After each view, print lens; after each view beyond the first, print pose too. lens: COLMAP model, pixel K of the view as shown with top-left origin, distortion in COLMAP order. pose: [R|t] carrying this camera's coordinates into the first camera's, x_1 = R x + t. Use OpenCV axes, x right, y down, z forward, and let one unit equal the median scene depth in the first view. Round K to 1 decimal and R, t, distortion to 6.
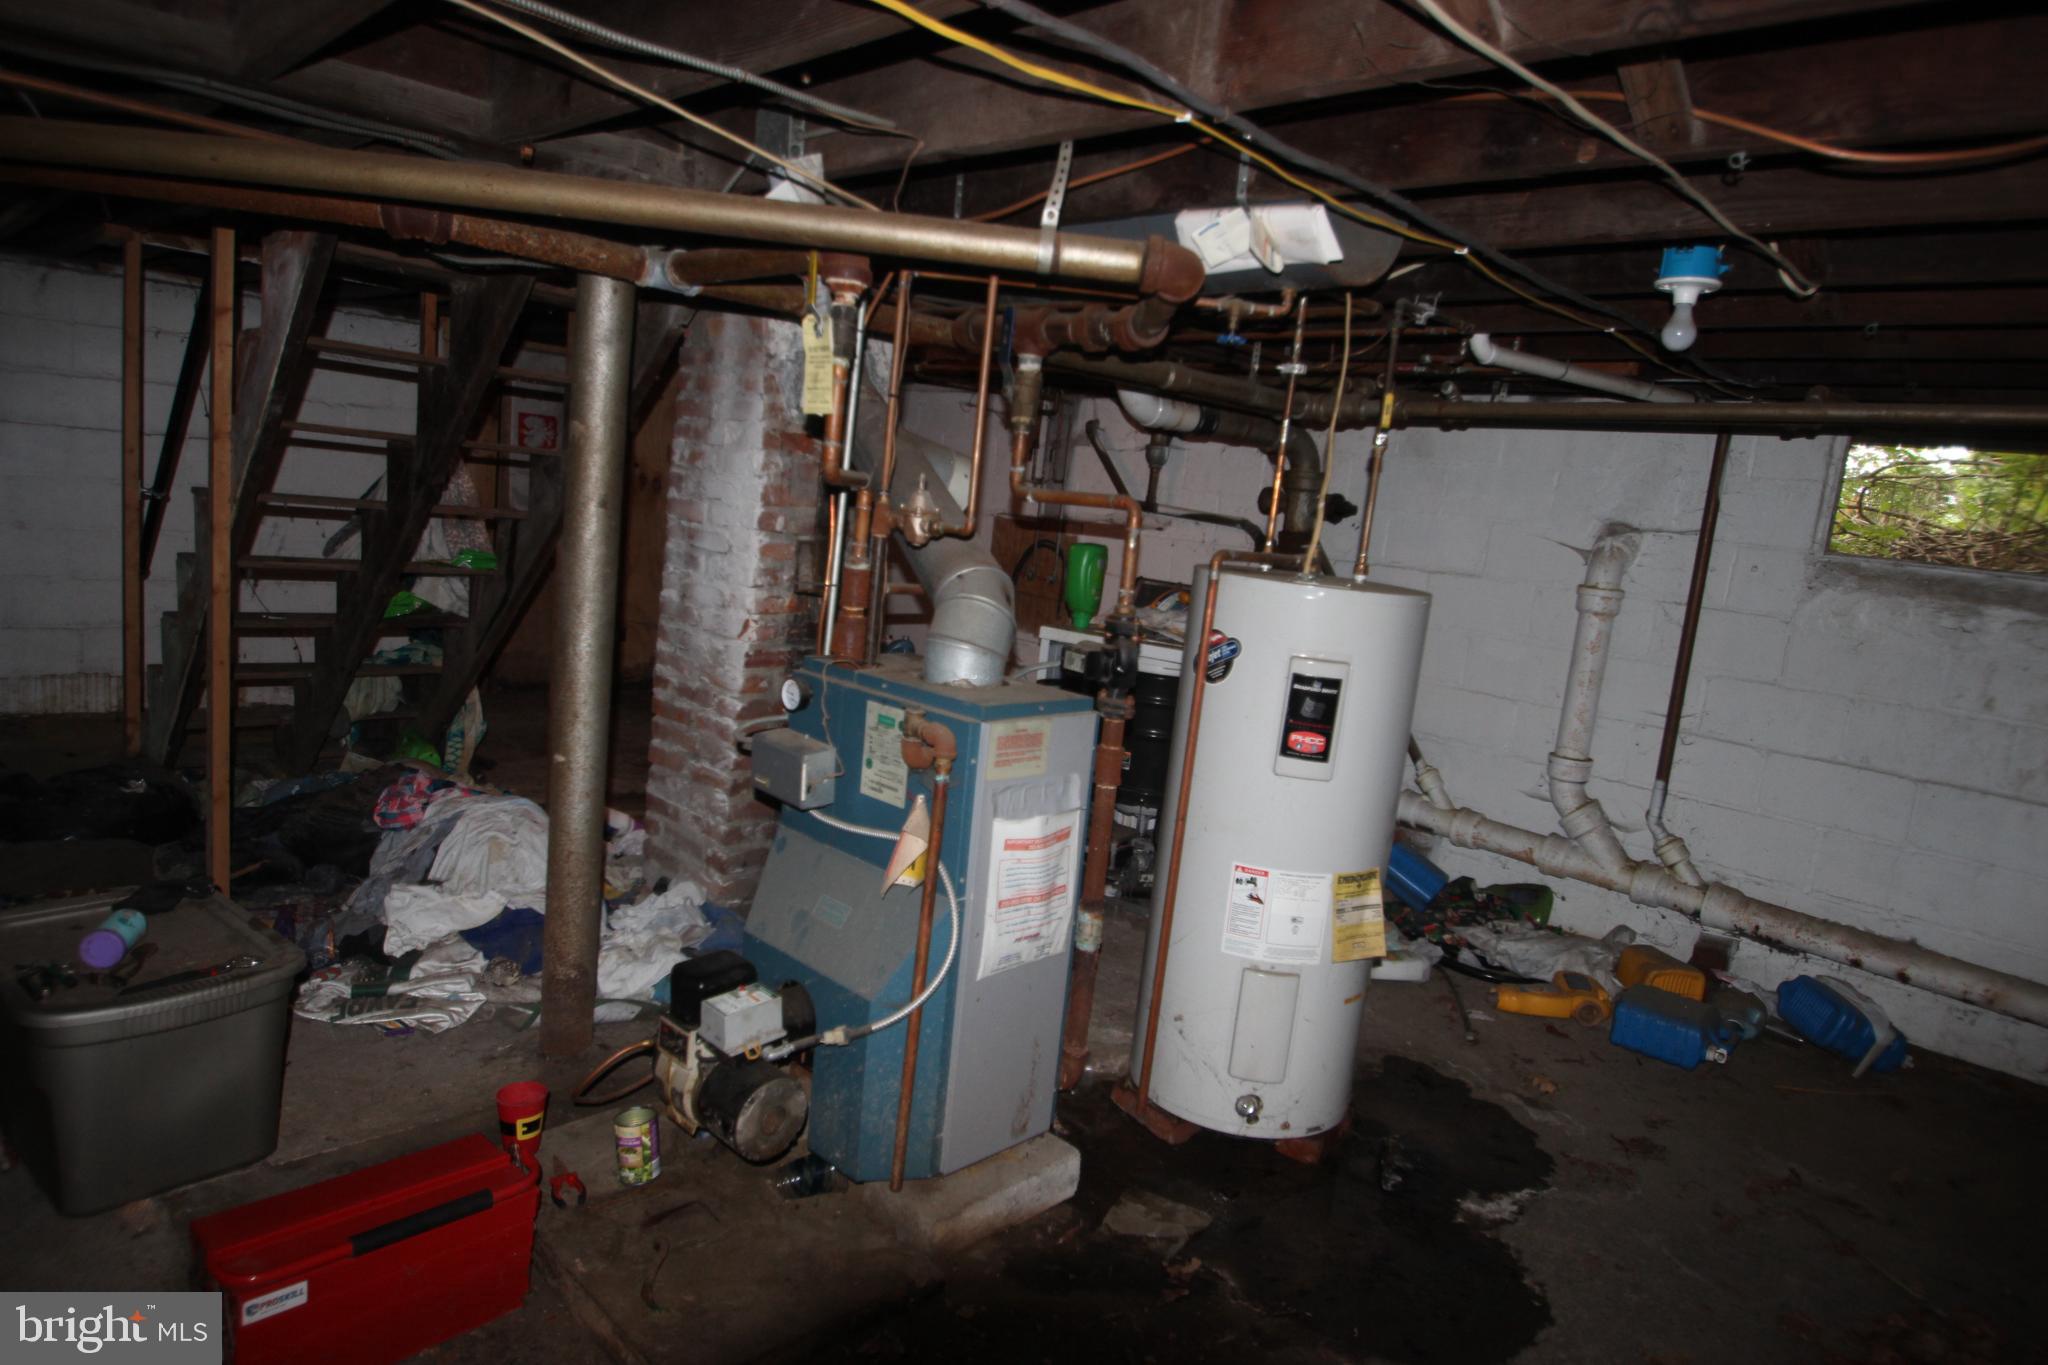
lens RADIAL K [[1212.4, 0, 1030.2], [0, 1212.4, 686.4], [0, 0, 1]] dist [-0.002546, -0.018191]
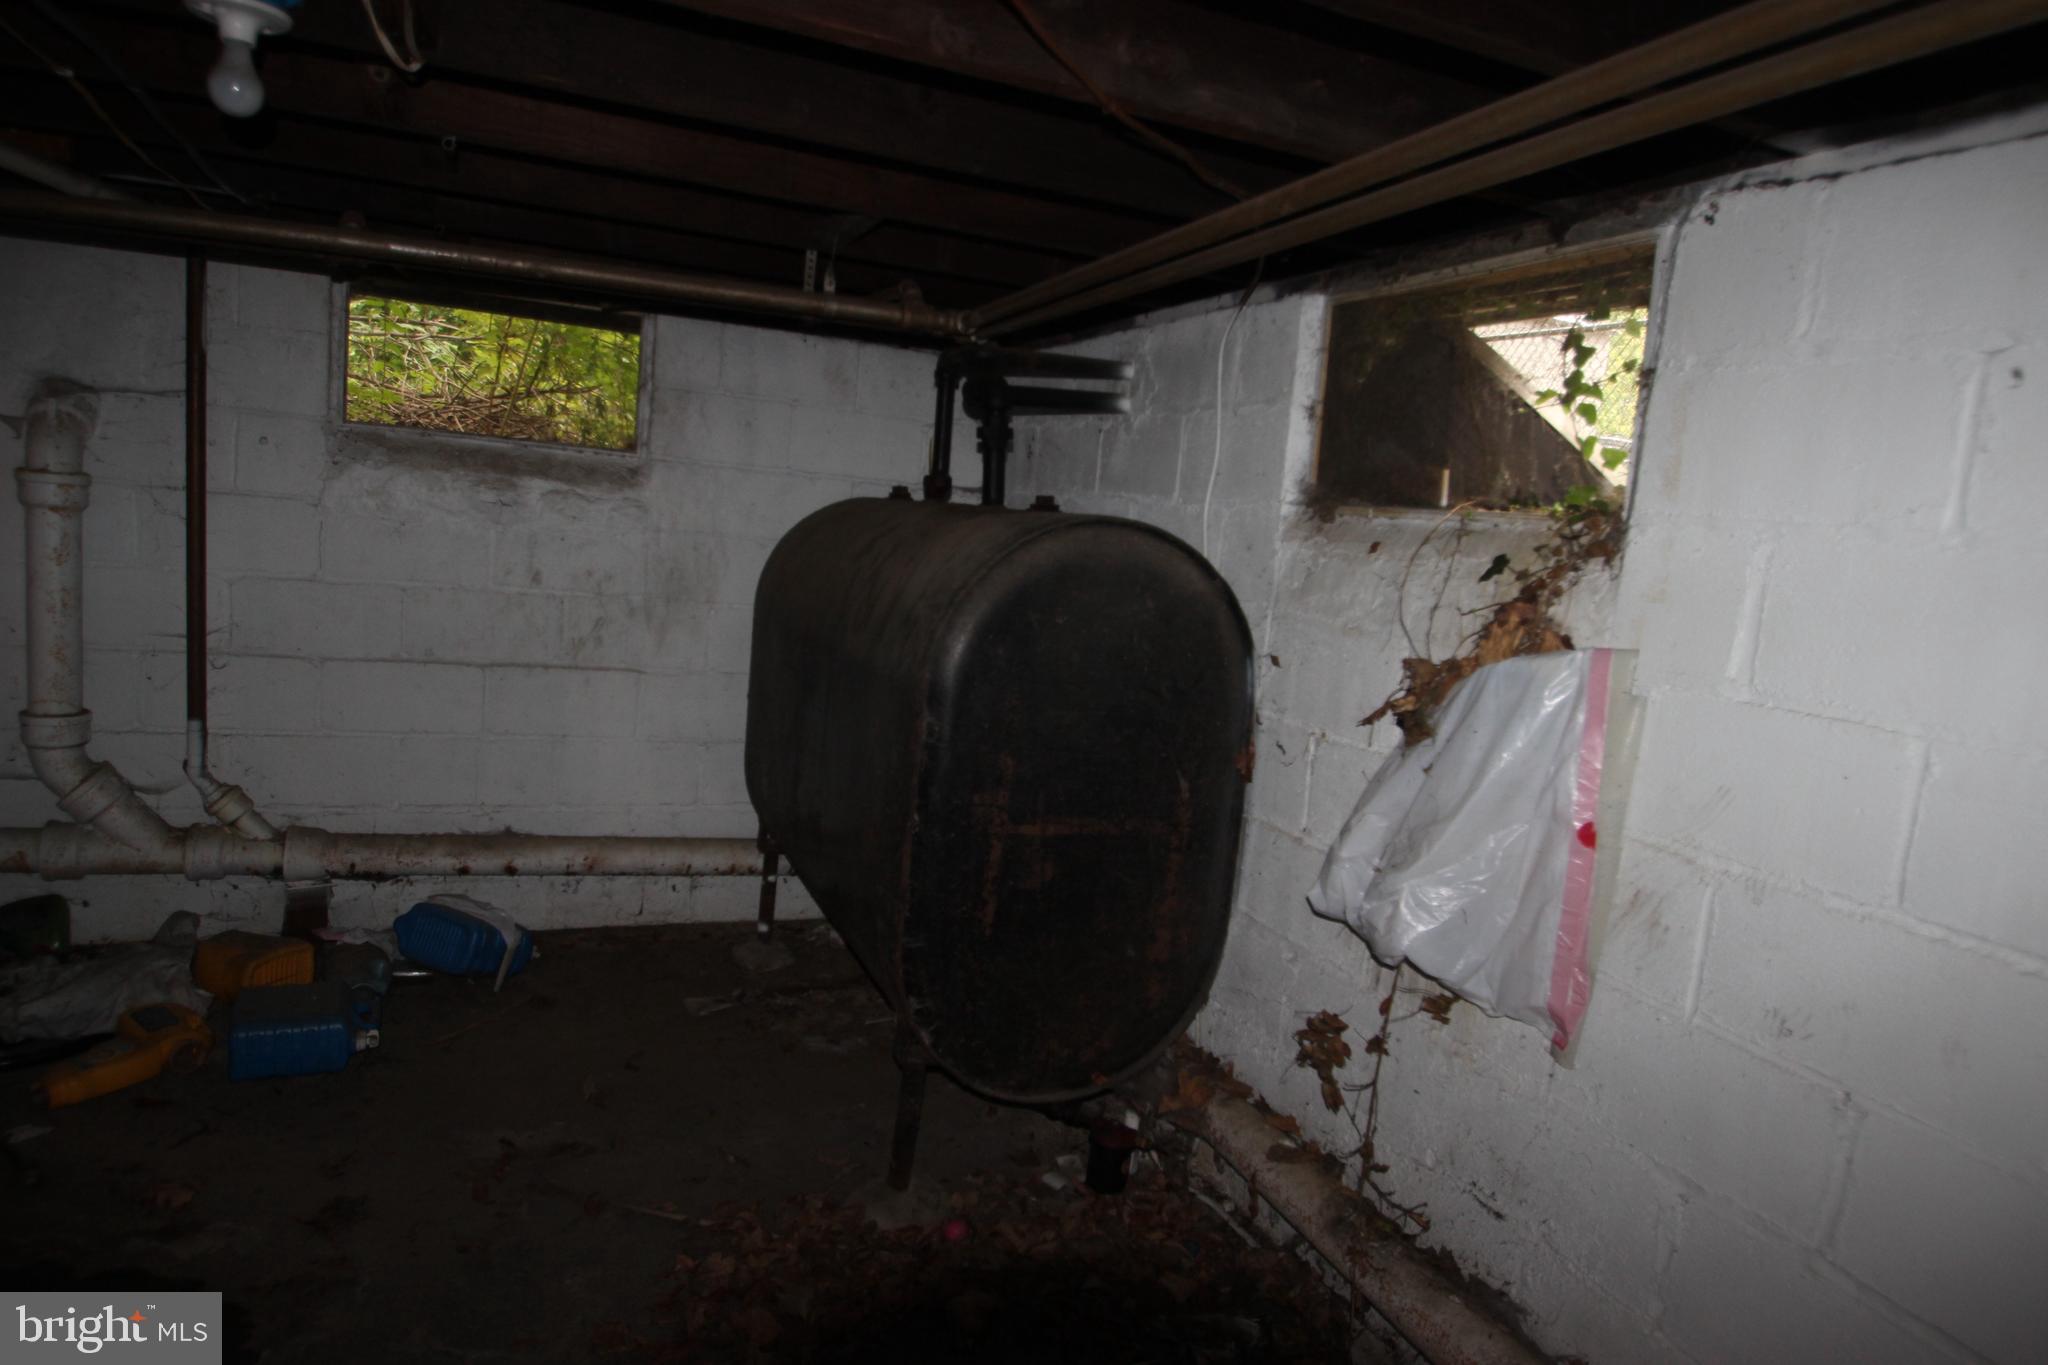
lens RADIAL K [[1212.4, 0, 1030.2], [0, 1212.4, 686.4], [0, 0, 1]] dist [-0.002546, -0.018191]
pose [[0.382344, -0.195599, 0.903080, 0.034555], [0.088296, 0.980600, 0.175007, -0.032290], [-0.919792, 0.012825, 0.392197, 0.214684]]
